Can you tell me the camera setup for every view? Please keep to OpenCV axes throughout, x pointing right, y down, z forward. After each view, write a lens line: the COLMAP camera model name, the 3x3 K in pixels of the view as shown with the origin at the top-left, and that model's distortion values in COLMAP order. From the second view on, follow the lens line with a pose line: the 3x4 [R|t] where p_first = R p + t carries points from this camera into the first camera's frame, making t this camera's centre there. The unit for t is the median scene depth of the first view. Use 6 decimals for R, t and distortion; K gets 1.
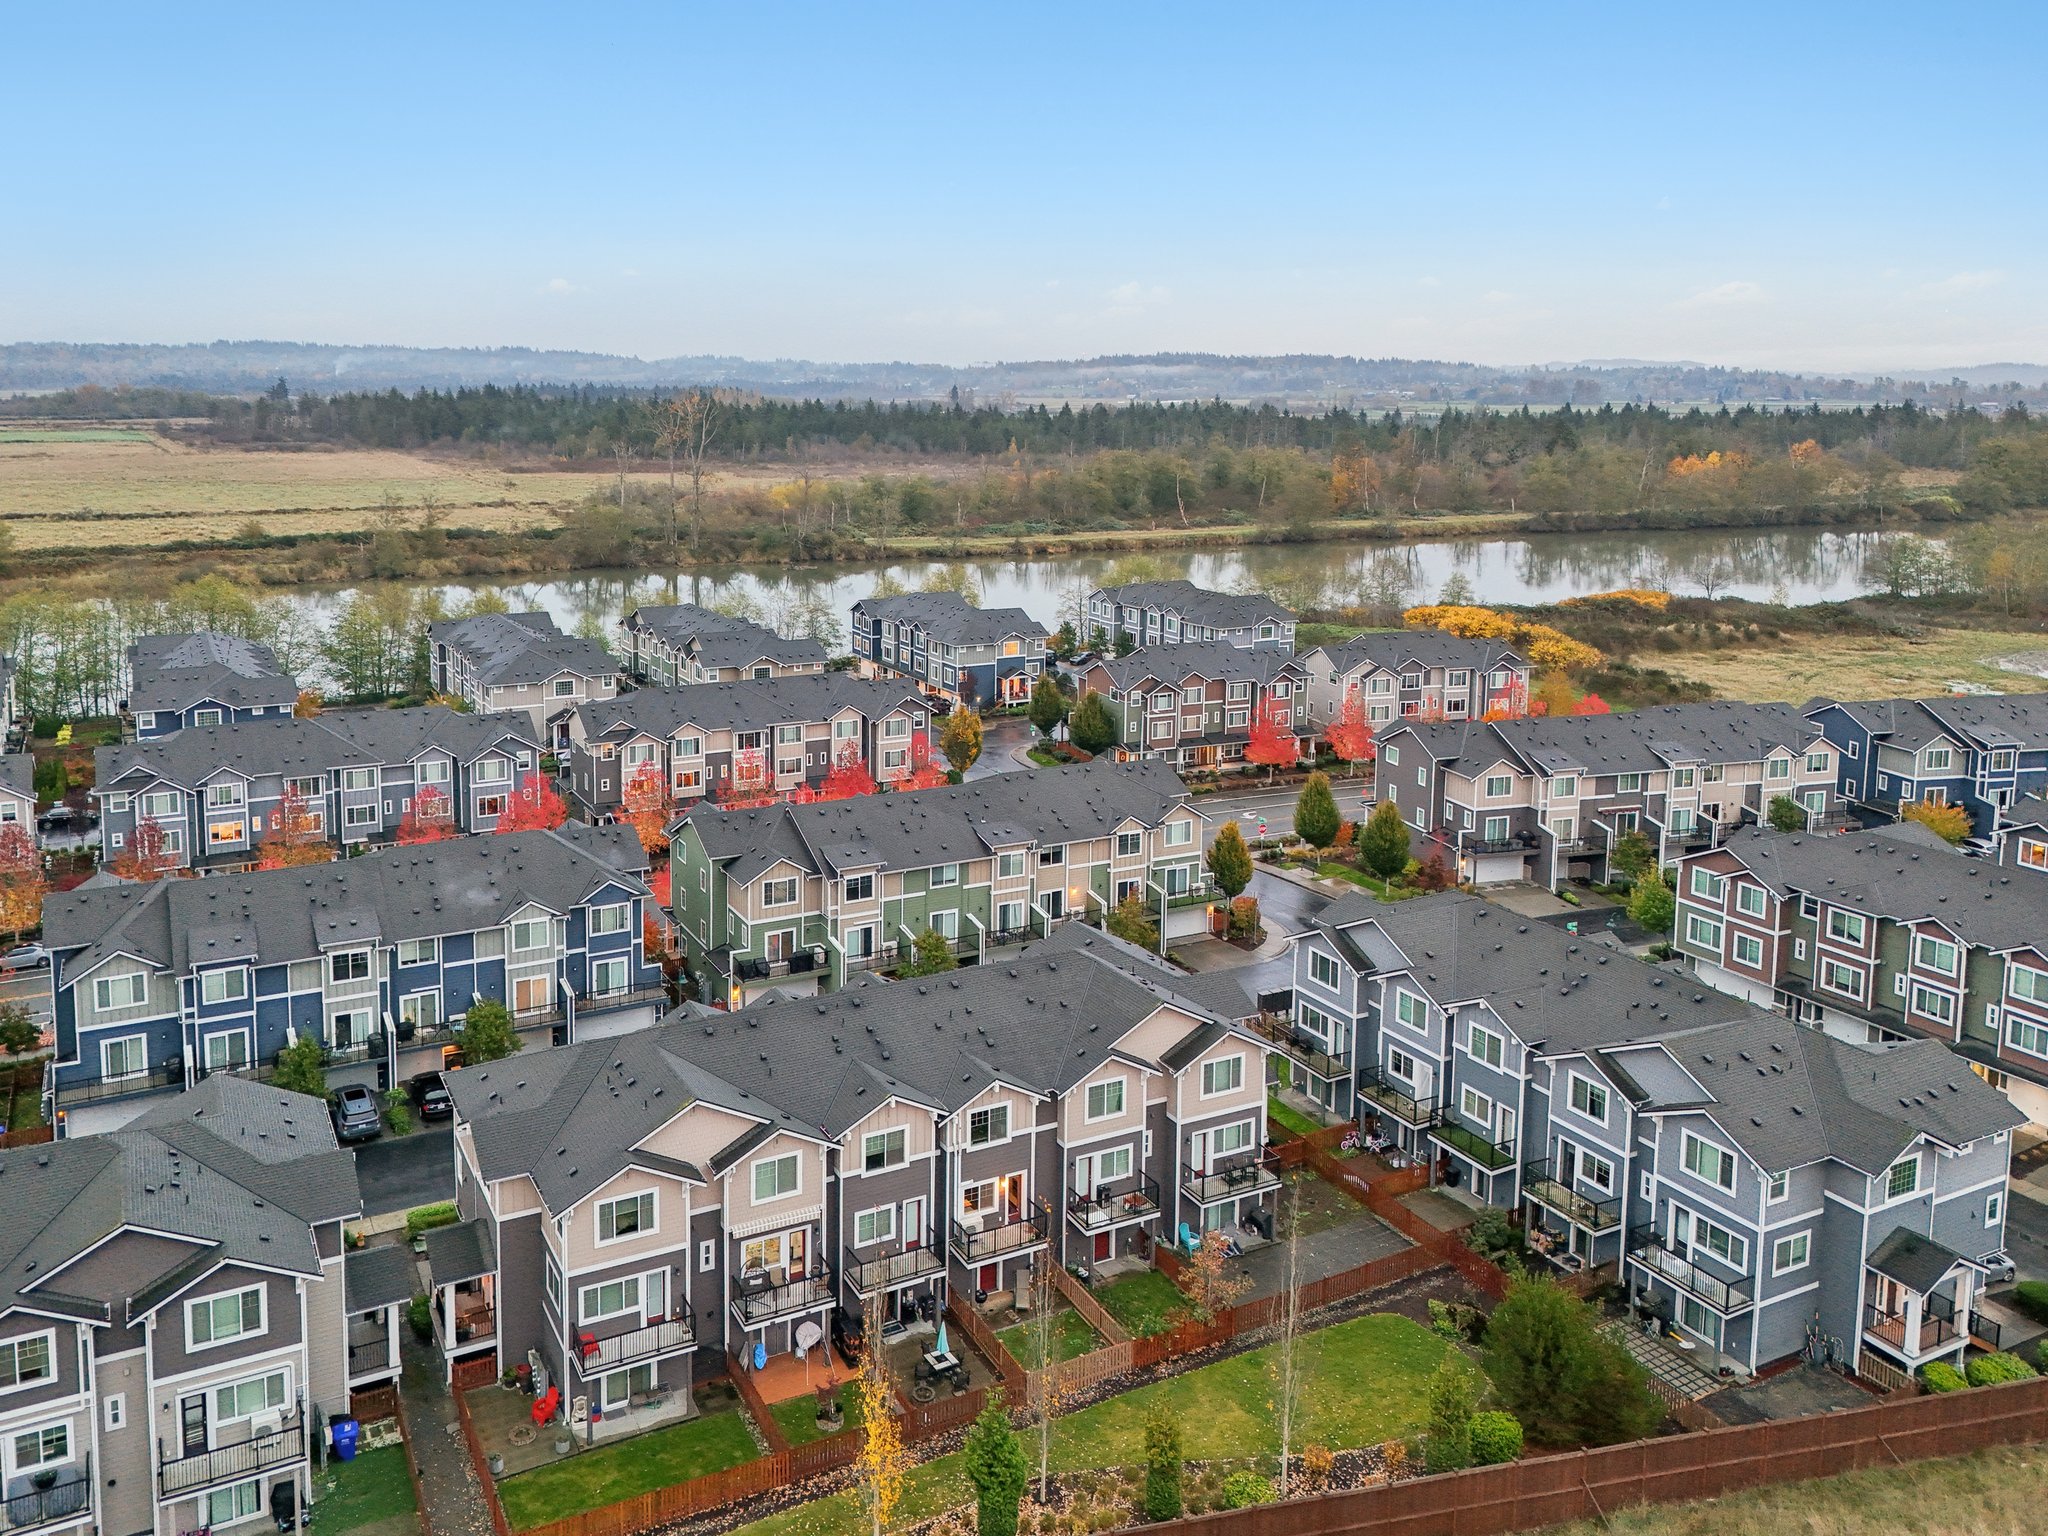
lens RADIAL K [[1525.0, 0, 936.2], [0, 1525.0, 614.4], [0, 0, 1]] dist [0.075587, -0.070195]
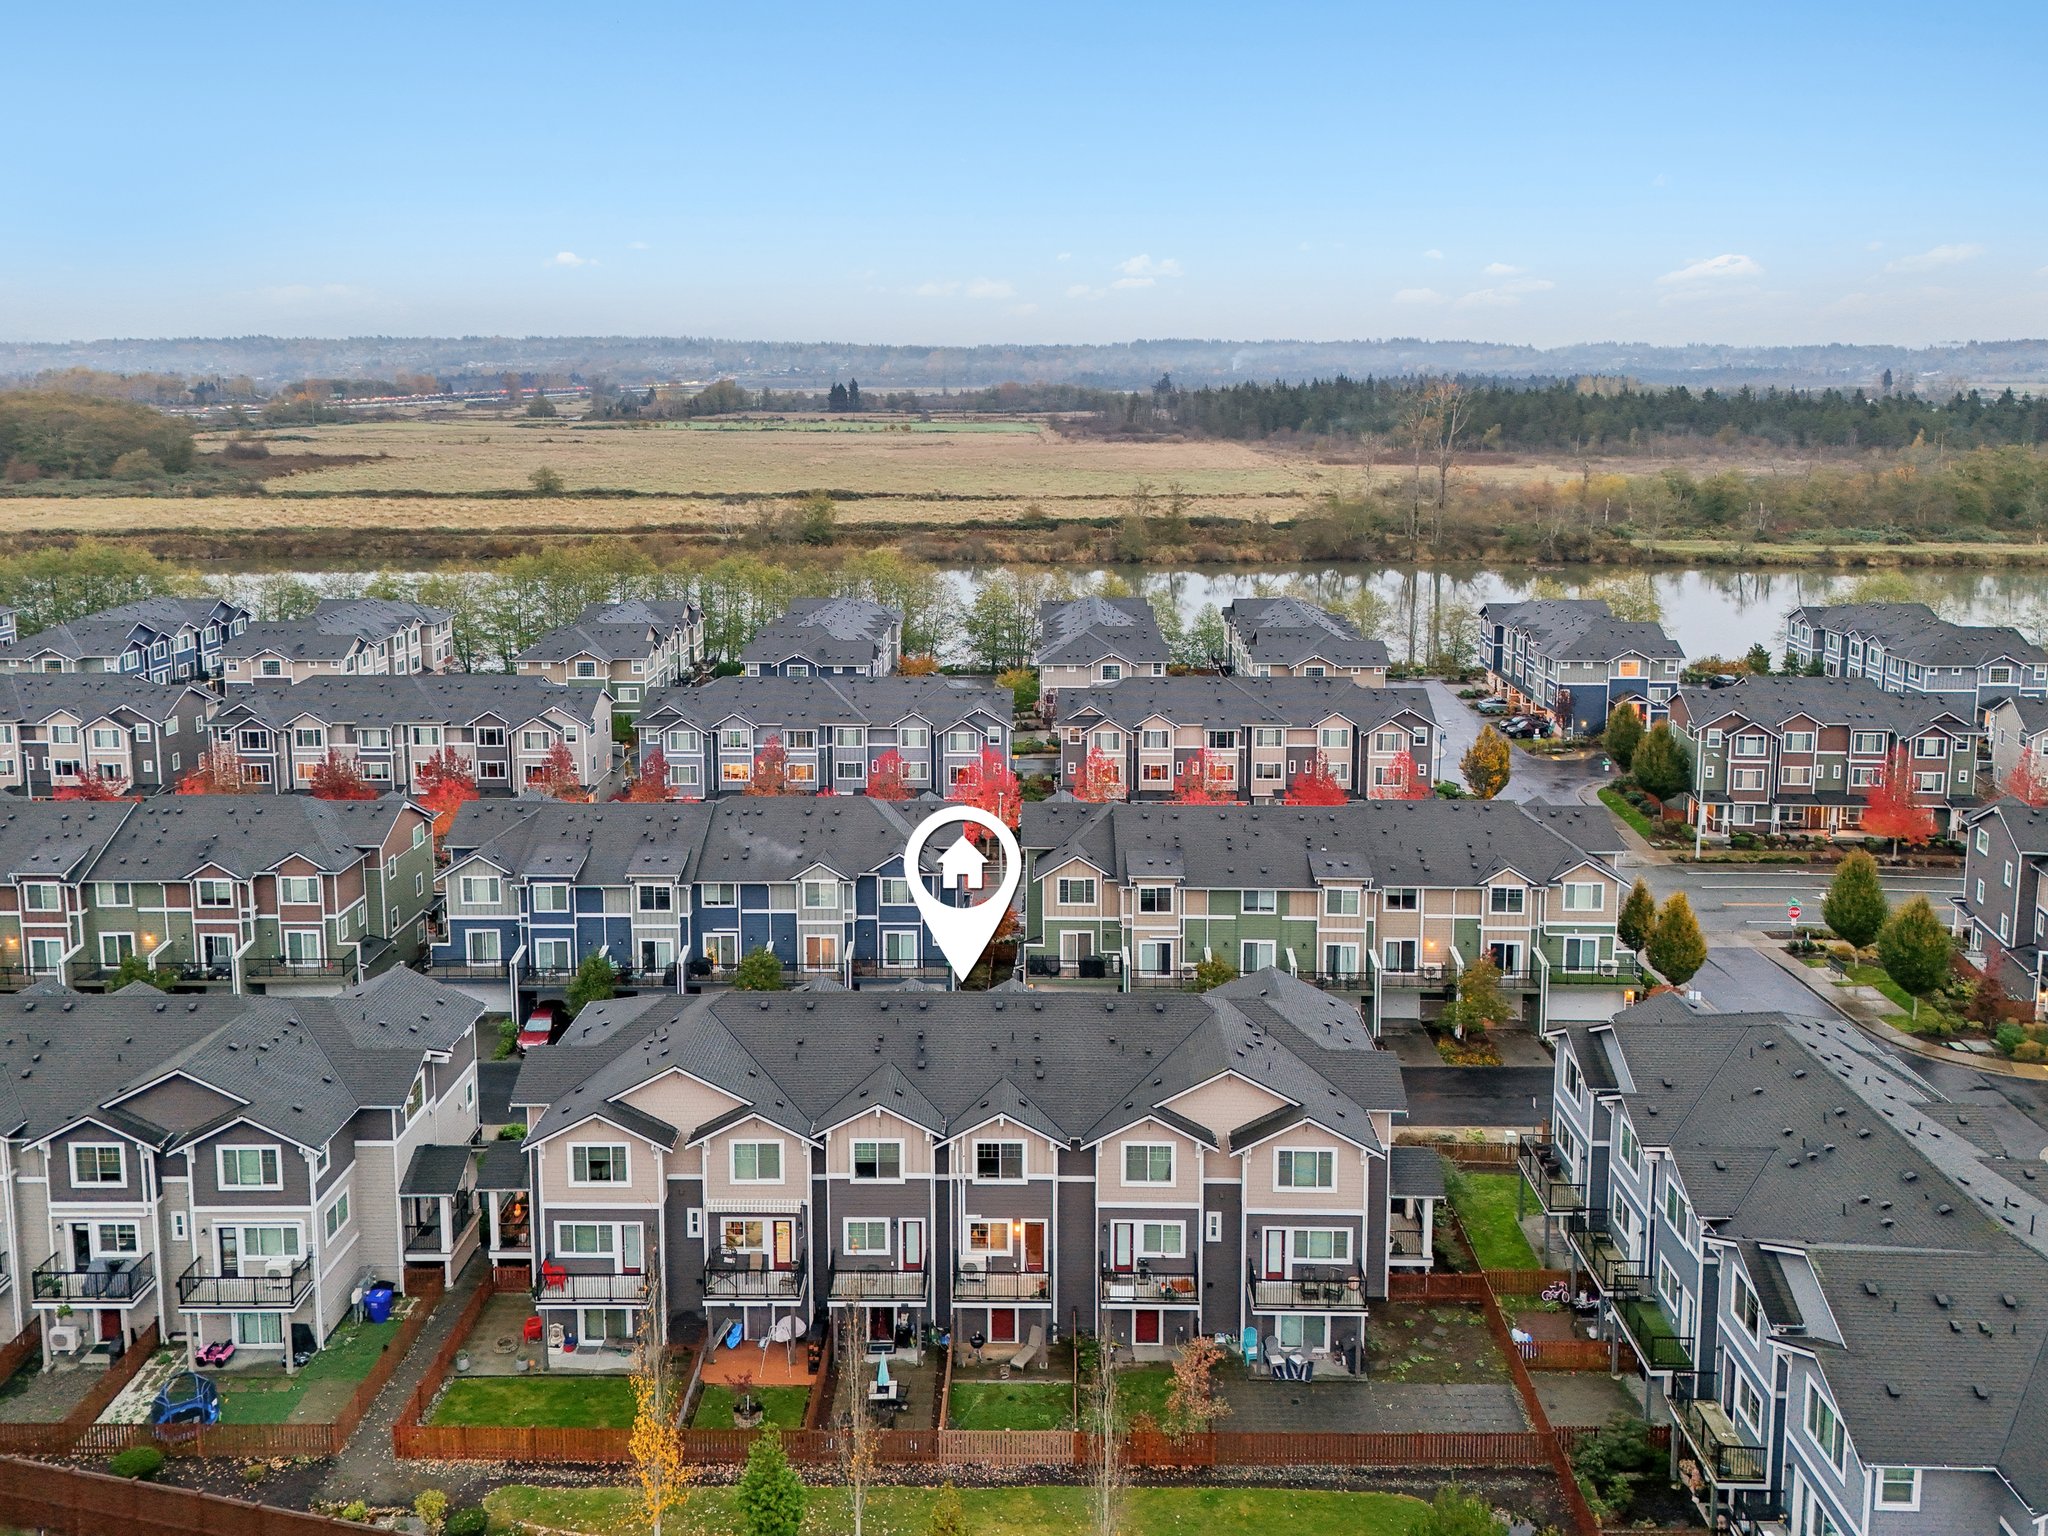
lens RADIAL K [[1542.6, 0, 1036.9], [0, 1542.6, 608.2], [0, 0, 1]] dist [0.078804, -0.071184]
pose [[0.887871, 0.059168, -0.456272, 0.449051], [-0.059202, 0.998145, 0.014236, -0.014681], [0.456268, 0.014373, 0.889727, 0.164106]]
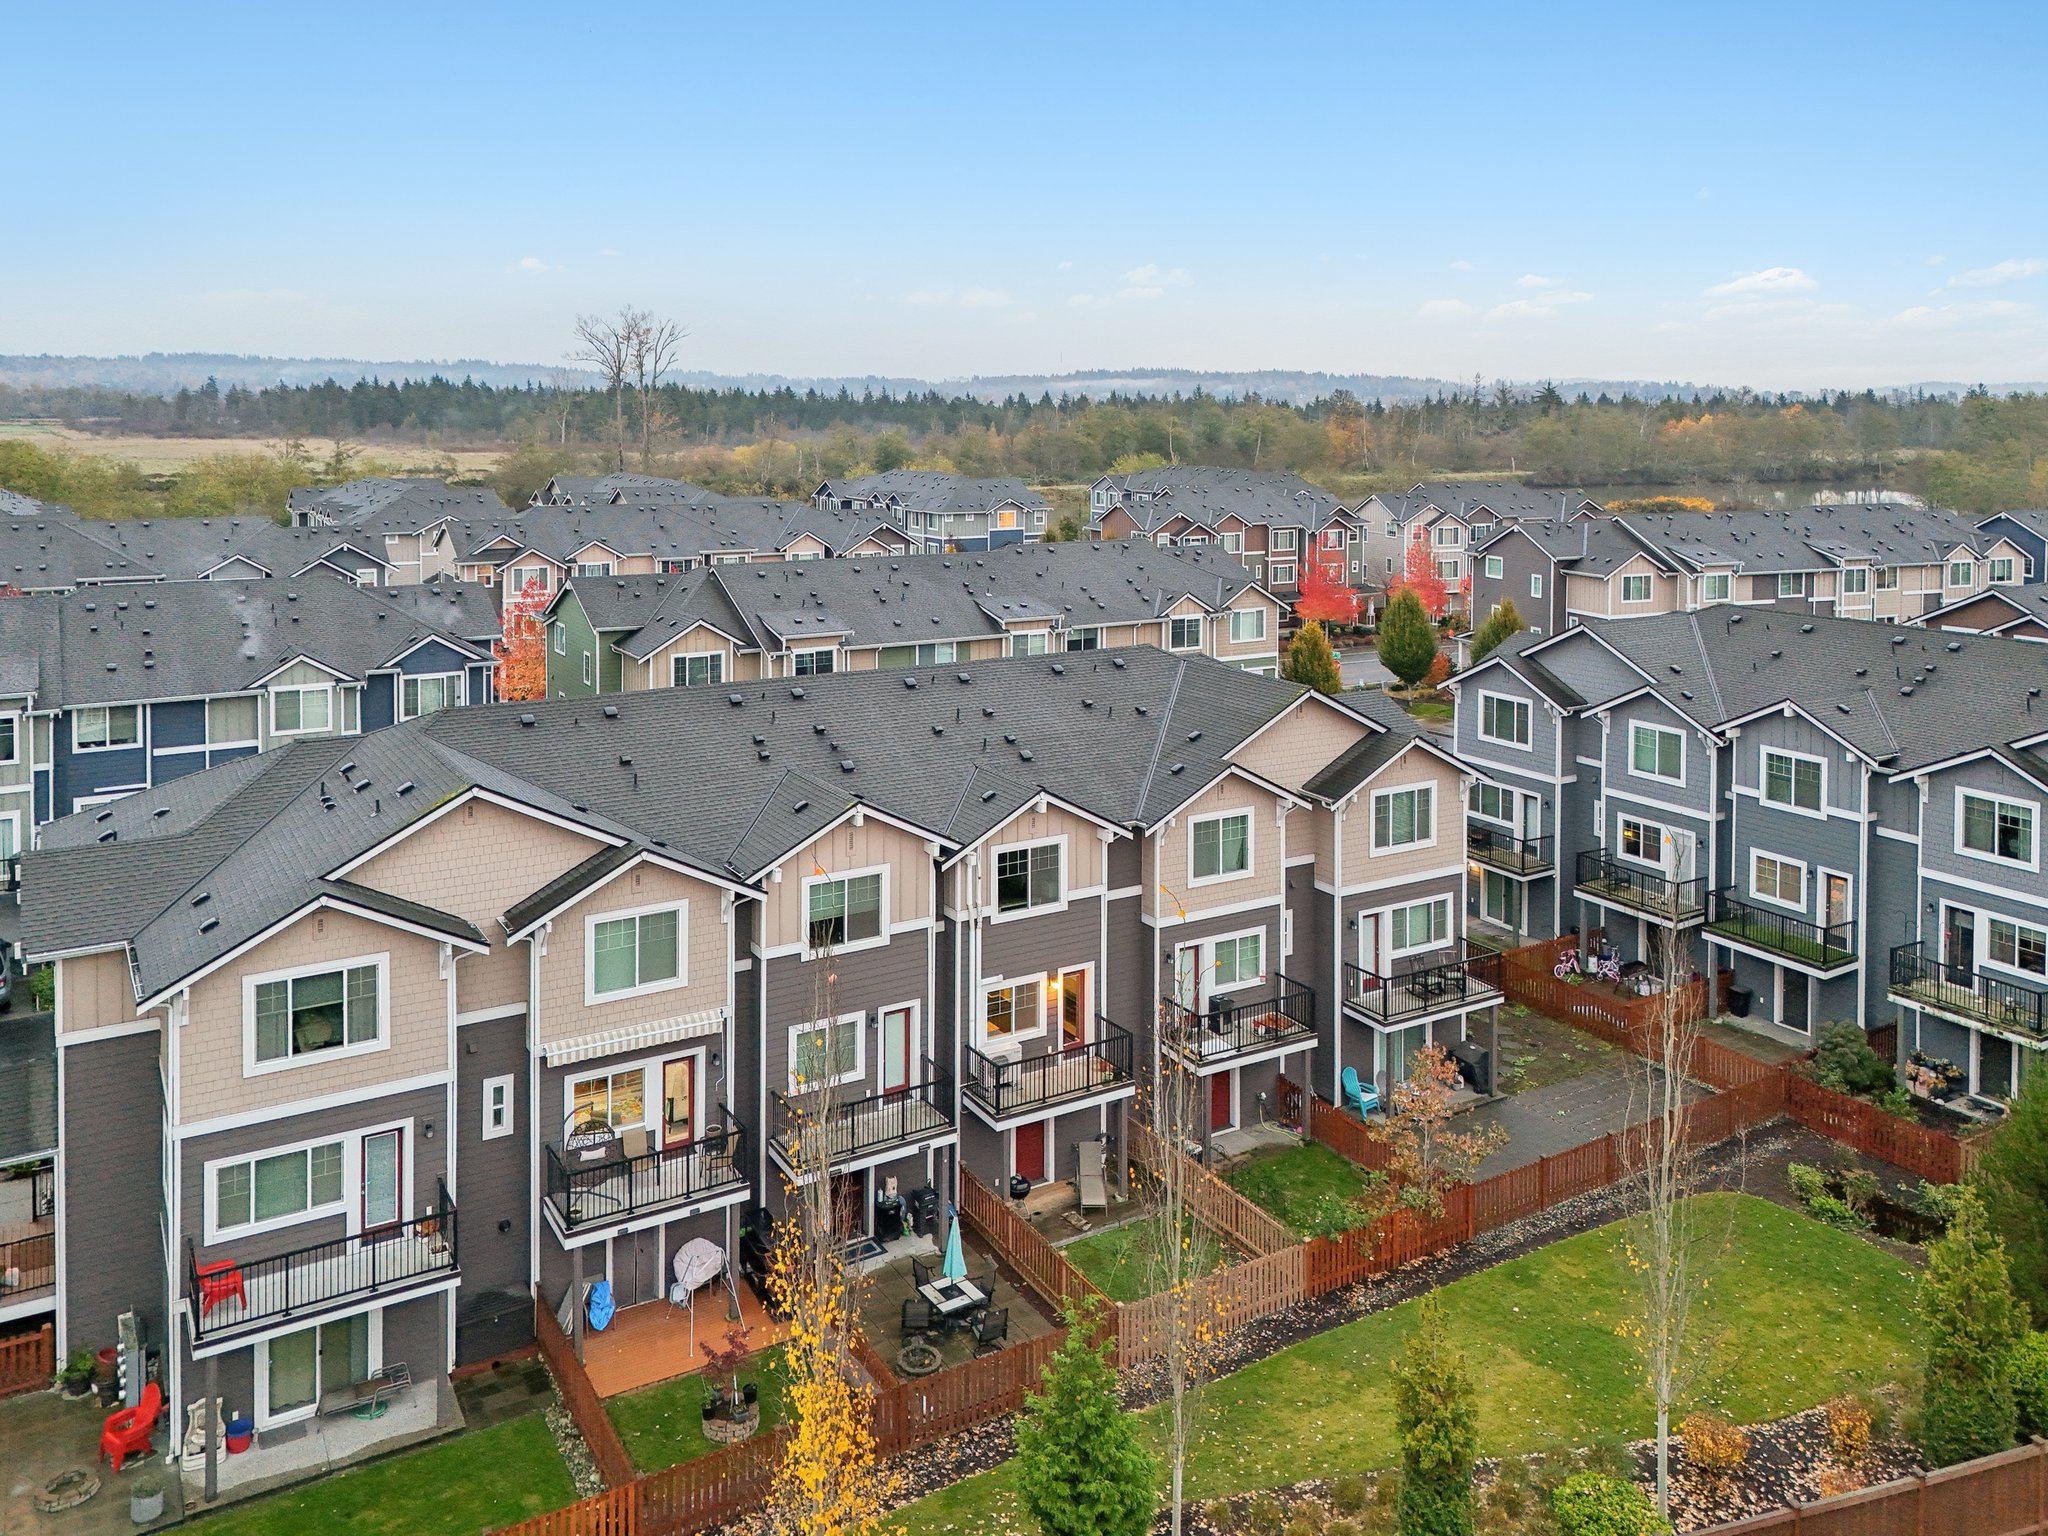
lens RADIAL K [[1583.3, 0, 1036.4], [0, 1583.3, 465.0], [0, 0, 1]] dist [0.061754, -0.035976]
pose [[0.996488, -0.003416, 0.083669, -0.011527], [0.011905, 0.994798, -0.101170, 0.232927], [-0.082889, 0.101810, 0.991345, 0.387837]]
